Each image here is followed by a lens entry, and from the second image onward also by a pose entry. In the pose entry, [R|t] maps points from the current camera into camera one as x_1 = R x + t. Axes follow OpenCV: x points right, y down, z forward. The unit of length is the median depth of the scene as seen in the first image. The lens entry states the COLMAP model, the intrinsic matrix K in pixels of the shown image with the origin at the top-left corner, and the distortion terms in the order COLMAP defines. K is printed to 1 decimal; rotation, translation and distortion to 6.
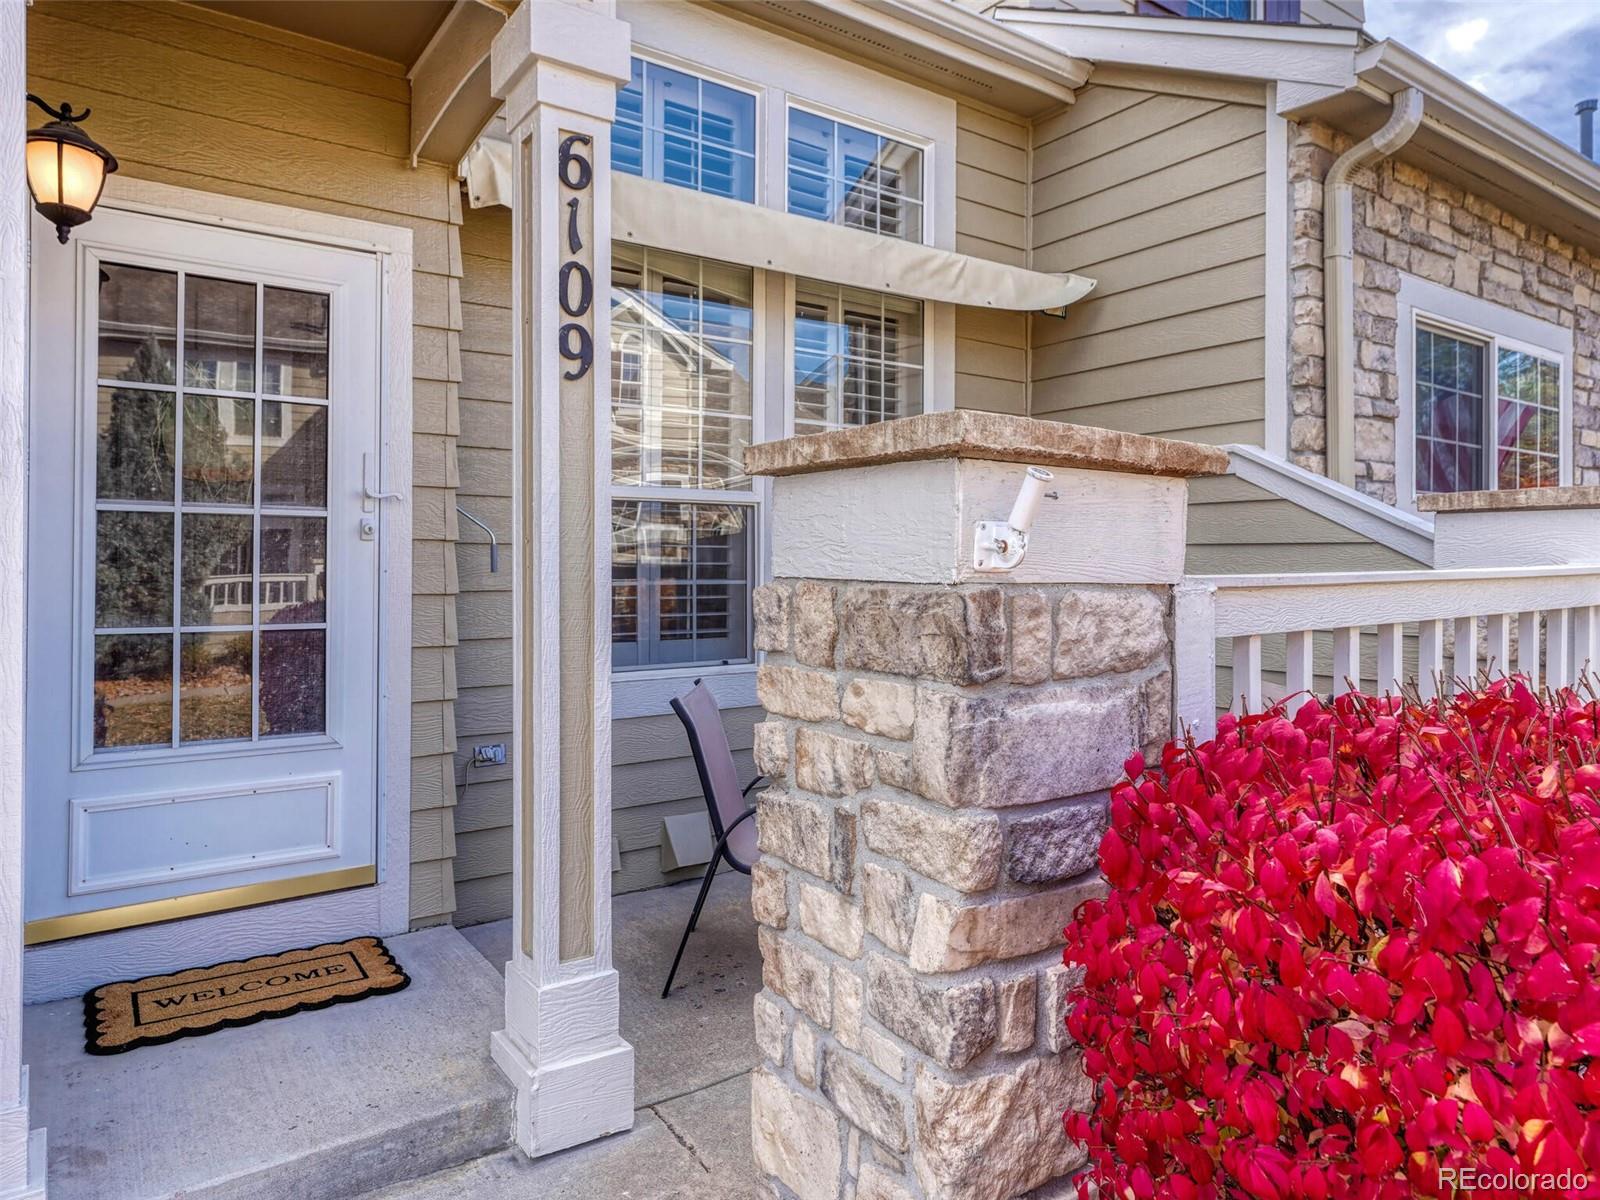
lens RADIAL K [[1030.7, 0, 797.6], [0, 1030.7, 592.8], [0, 0, 1]] dist [-0.001173, -0.003641]
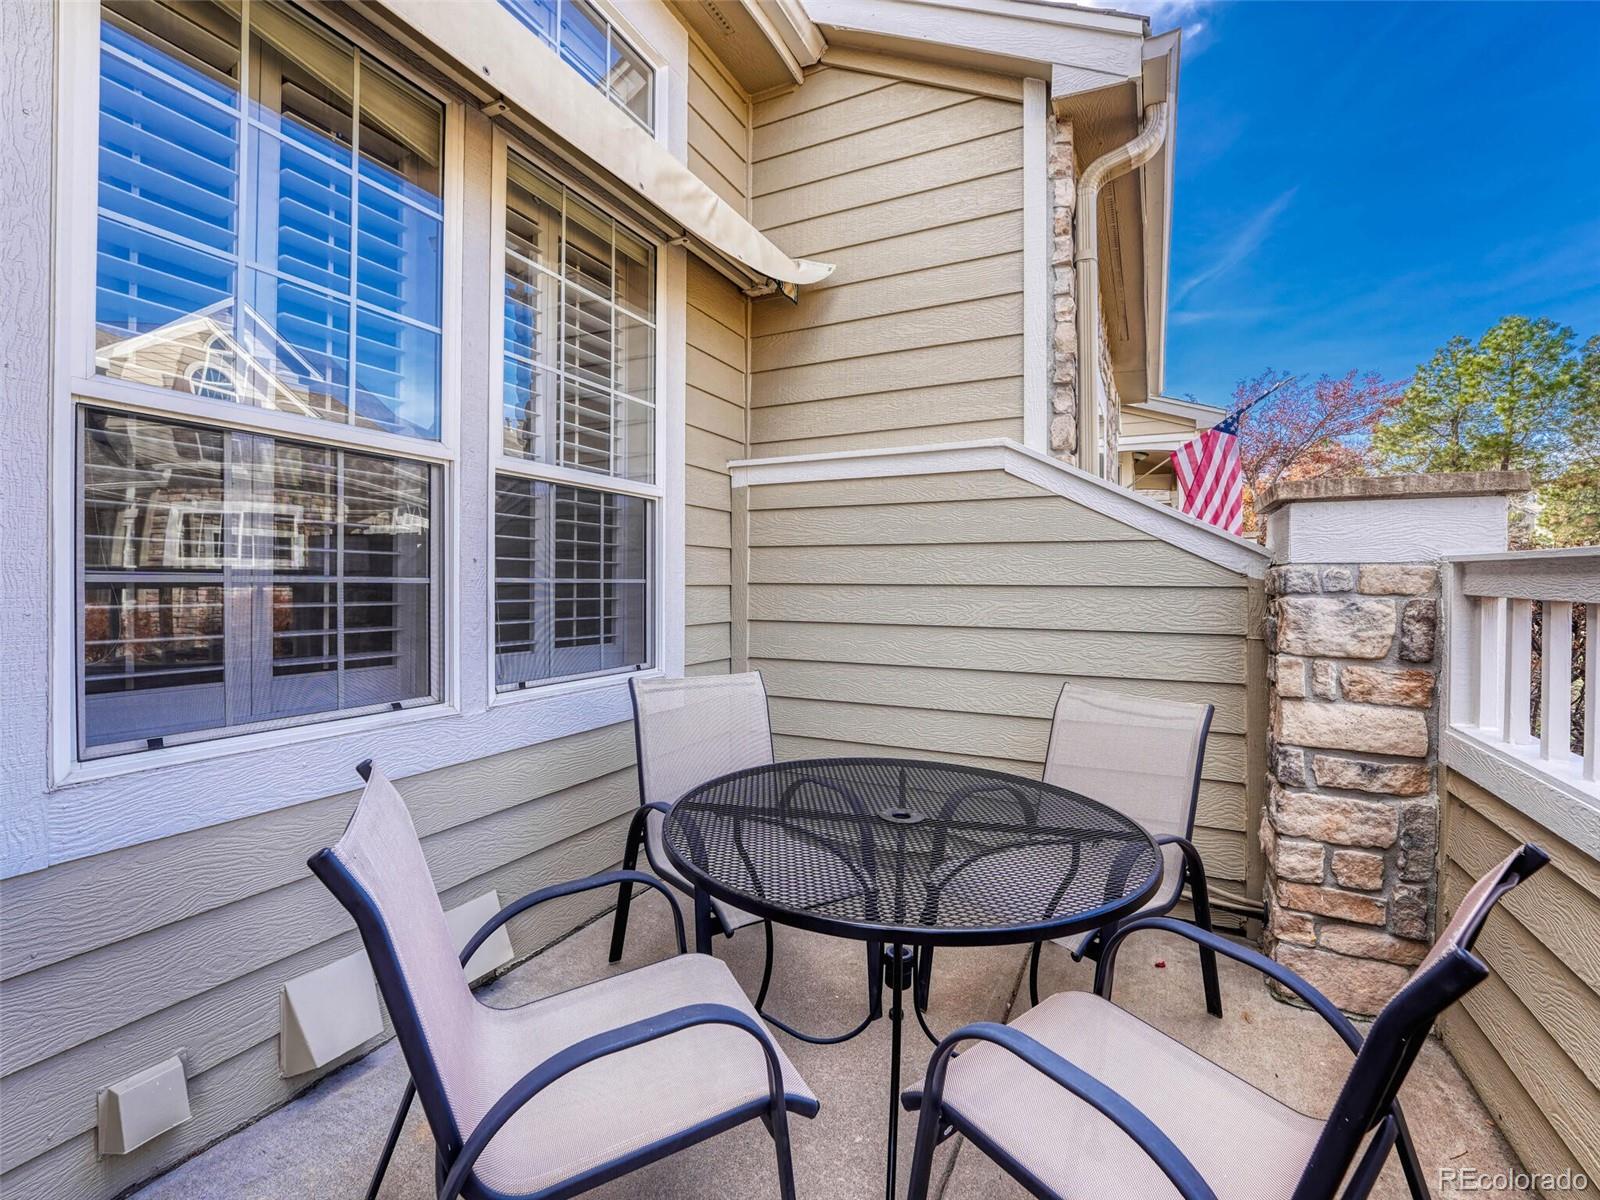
lens RADIAL K [[733.0, 0, 800.2], [0, 733.0, 590.6], [0, 0, 1]] dist [-0.011094, -0.000037]
pose [[0.876965, -0.002500, 0.480548, -0.070405], [0.011101, 0.999825, -0.015057, 0.006122], [-0.480426, 0.018539, 0.876839, 0.498110]]
